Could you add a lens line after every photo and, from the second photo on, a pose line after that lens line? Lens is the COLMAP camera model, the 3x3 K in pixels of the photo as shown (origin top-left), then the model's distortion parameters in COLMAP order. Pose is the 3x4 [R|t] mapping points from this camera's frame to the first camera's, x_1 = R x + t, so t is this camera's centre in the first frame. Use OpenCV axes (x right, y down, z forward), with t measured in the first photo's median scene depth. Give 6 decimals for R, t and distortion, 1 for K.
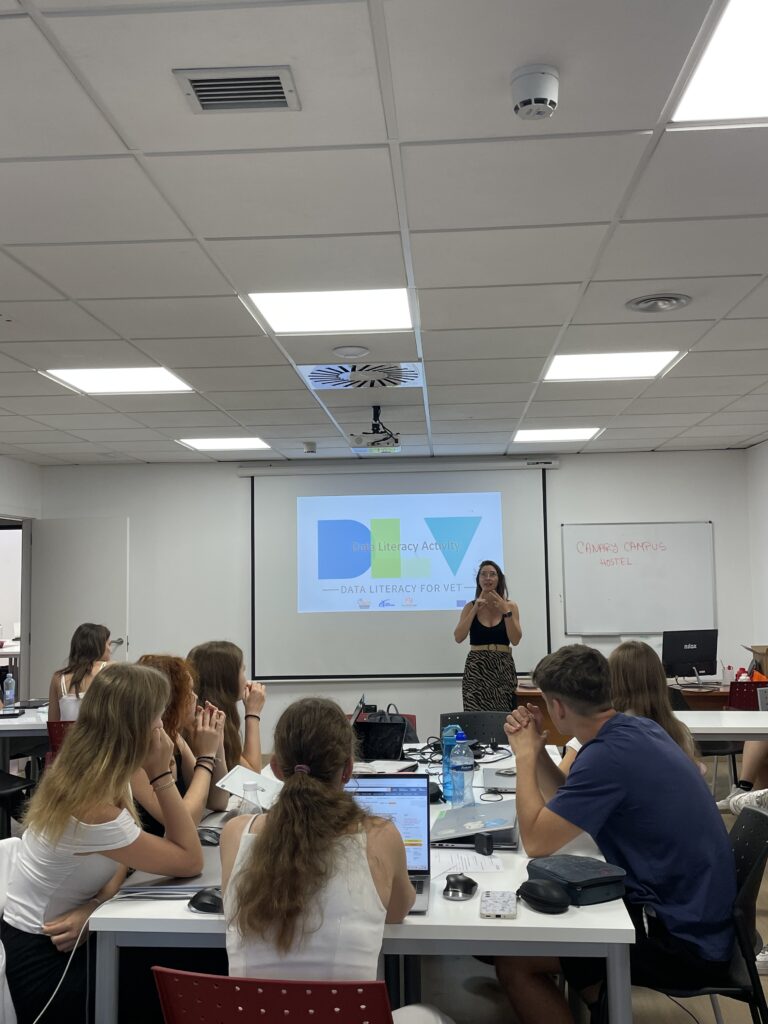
lens RADIAL K [[1021.5, 0, 381.2], [0, 1021.5, 504.4], [0, 0, 1]] dist [0.109156, -0.176154]
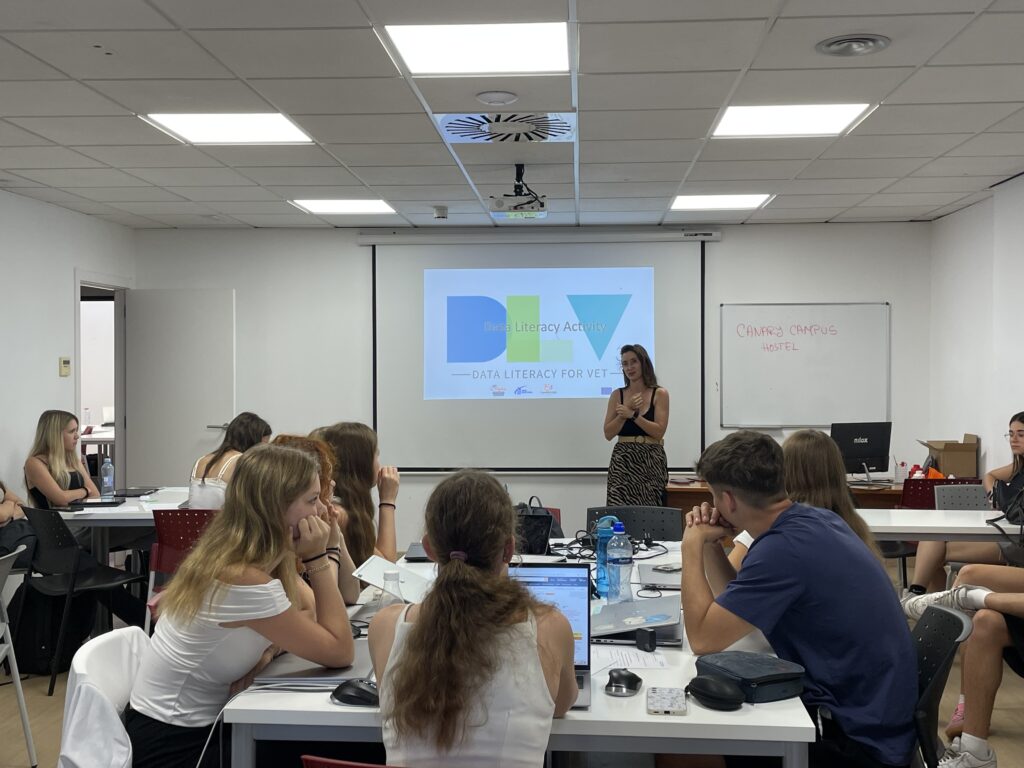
lens RADIAL K [[1145.0, 0, 515.4], [0, 1145.0, 380.4], [0, 0, 1]] dist [0.116154, -0.203863]
pose [[0.999868, 0.014408, 0.007461, -0.015103], [-0.014981, 0.996401, 0.083435, 0.007722], [-0.006232, -0.083536, 0.996485, -0.002188]]
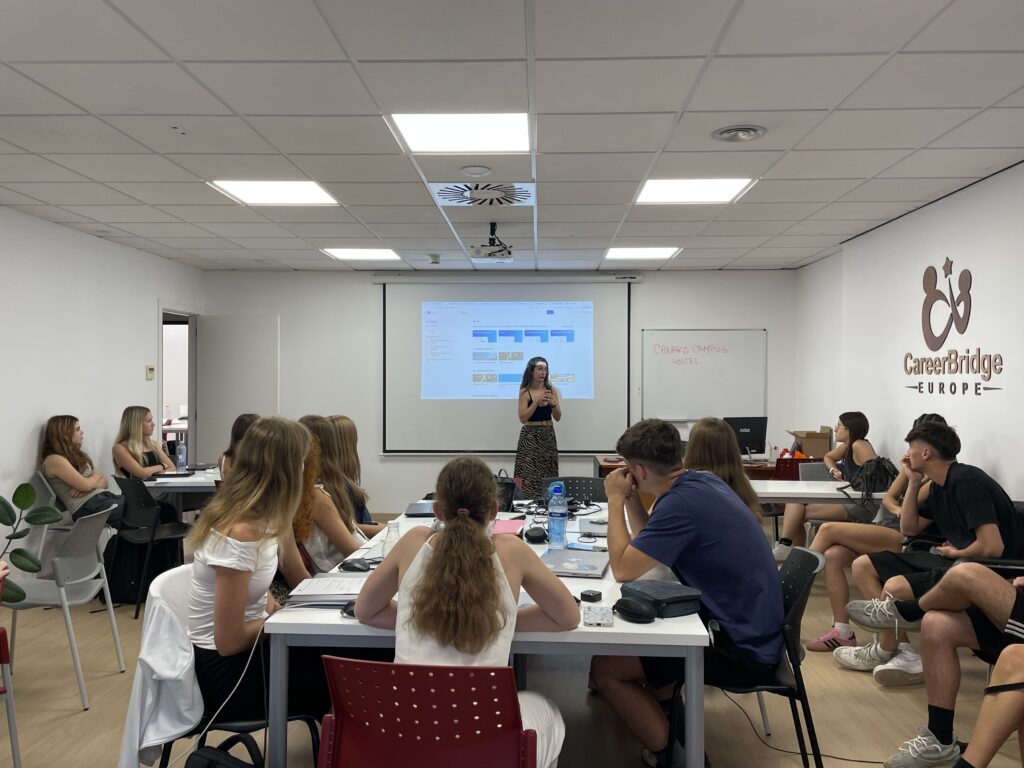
lens RADIAL K [[851.9, 0, 509.4], [0, 851.9, 381.6], [0, 0, 1]] dist [0.099977, -0.137943]
pose [[0.999385, 0.019567, 0.029091, -0.012692], [-0.021684, 0.996998, 0.074328, 0.015116], [-0.027550, -0.074914, 0.996809, 0.000801]]
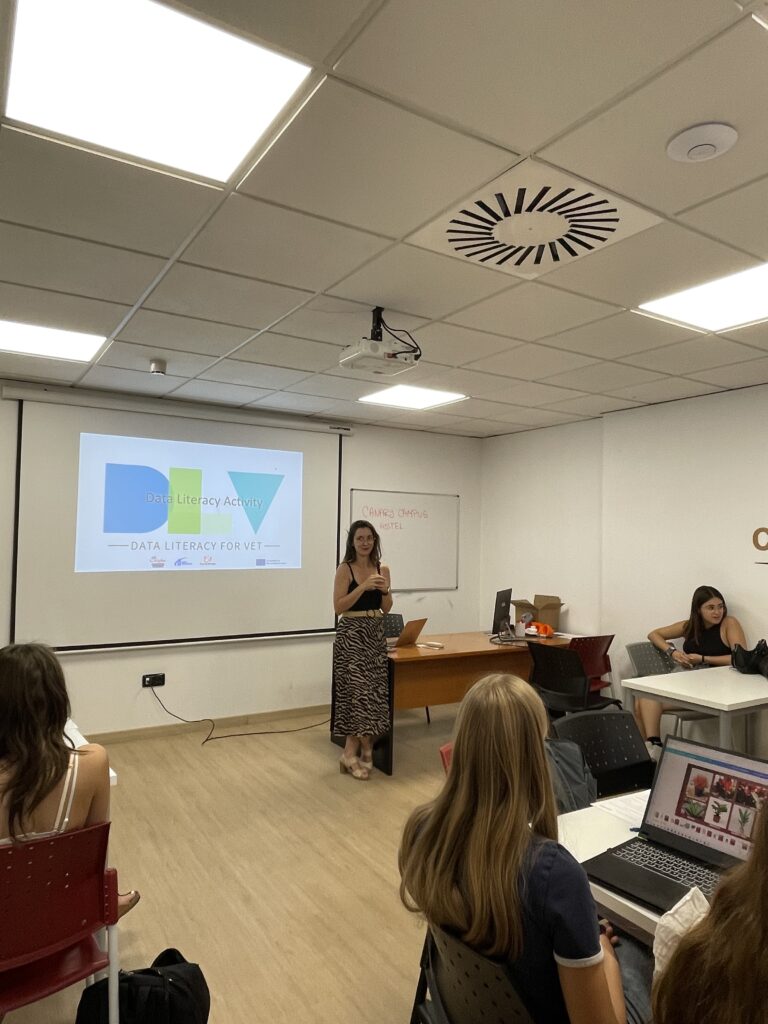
lens RADIAL K [[672.2, 0, 379.2], [0, 672.2, 512.7], [0, 0, 1]] dist [-0.000011, -0.005077]
pose [[0.812696, 0.055116, 0.580075, -0.327286], [-0.074034, 0.997215, 0.008972, 0.057516], [-0.577965, -0.050237, 0.814514, 0.676457]]
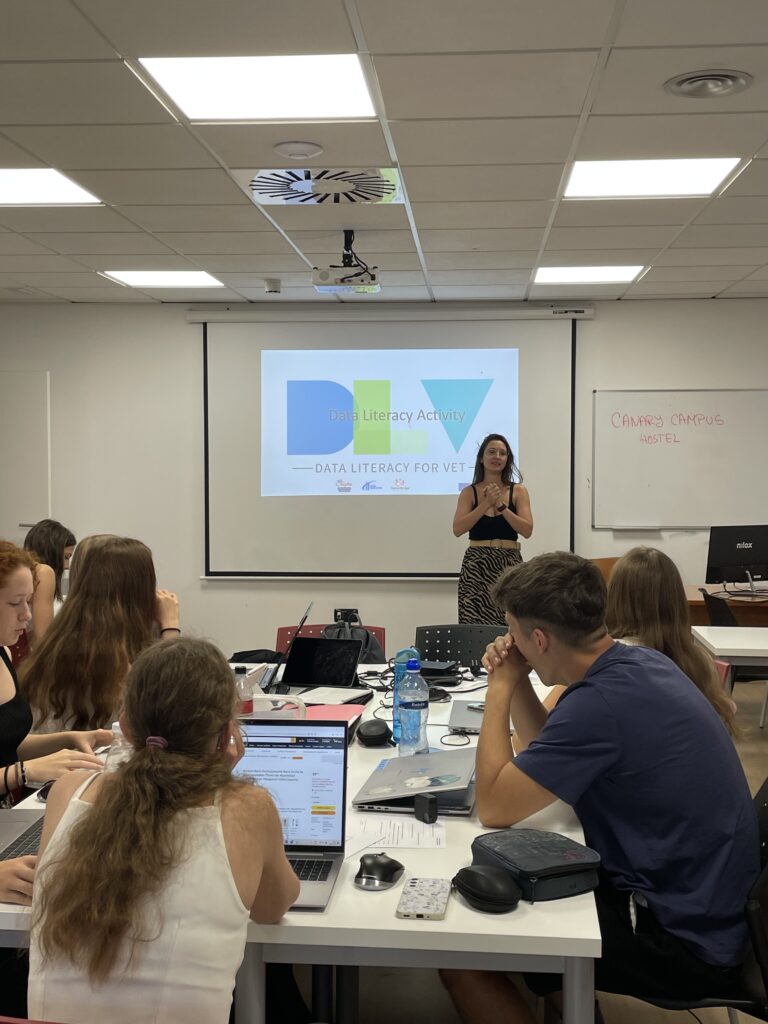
lens RADIAL K [[1221.0, 0, 388.4], [0, 1221.0, 511.2], [0, 0, 1]] dist [0.142743, -0.319198]
pose [[0.999816, 0.018195, -0.006000, 0.039472], [-0.017349, 0.992700, 0.119354, 0.002562], [0.008128, -0.119228, 0.992834, 0.069204]]
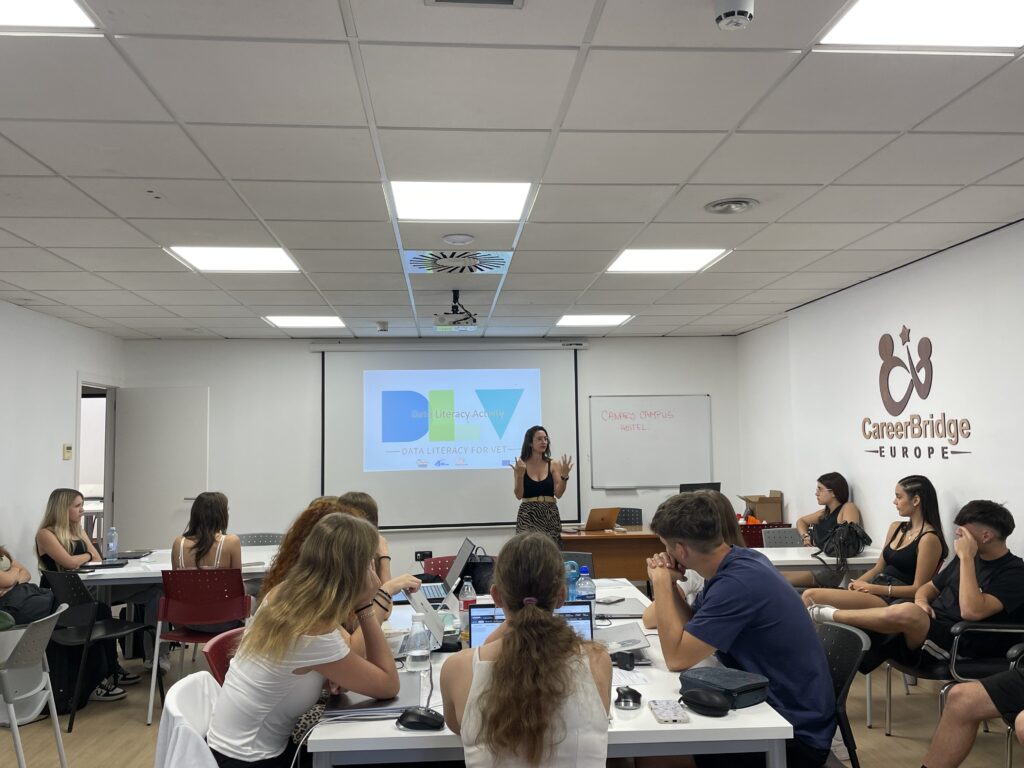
lens RADIAL K [[865.0, 0, 519.6], [0, 865.0, 382.2], [0, 0, 1]] dist [0.103132, -0.145912]
pose [[0.988609, 0.010569, 0.150135, -0.091084], [-0.010330, 0.999944, -0.002371, 0.010605], [-0.150152, 0.000793, 0.988663, 0.025777]]
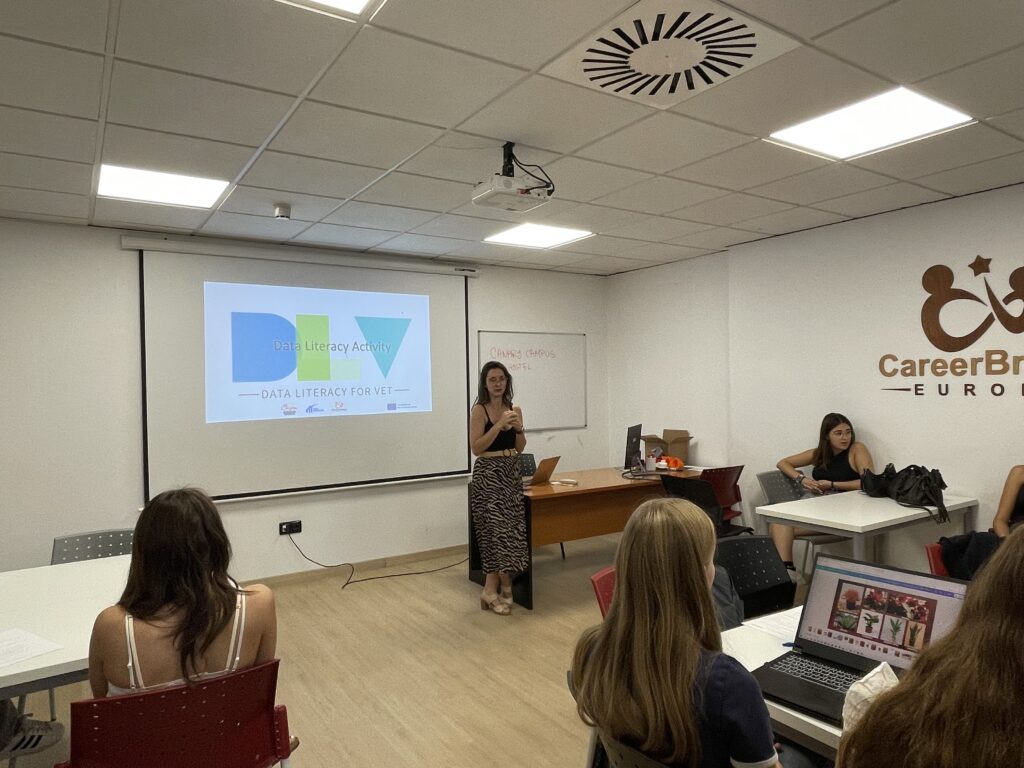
lens RADIAL K [[672.2, 0, 516.1], [0, 672.2, 386.9], [0, 0, 1]] dist [-0.000011, -0.005077]
pose [[0.798139, 0.000019, 0.602473, -0.341328], [-0.040398, 0.997751, 0.053486, 0.062771], [-0.601117, -0.067028, 0.796345, 0.684235]]
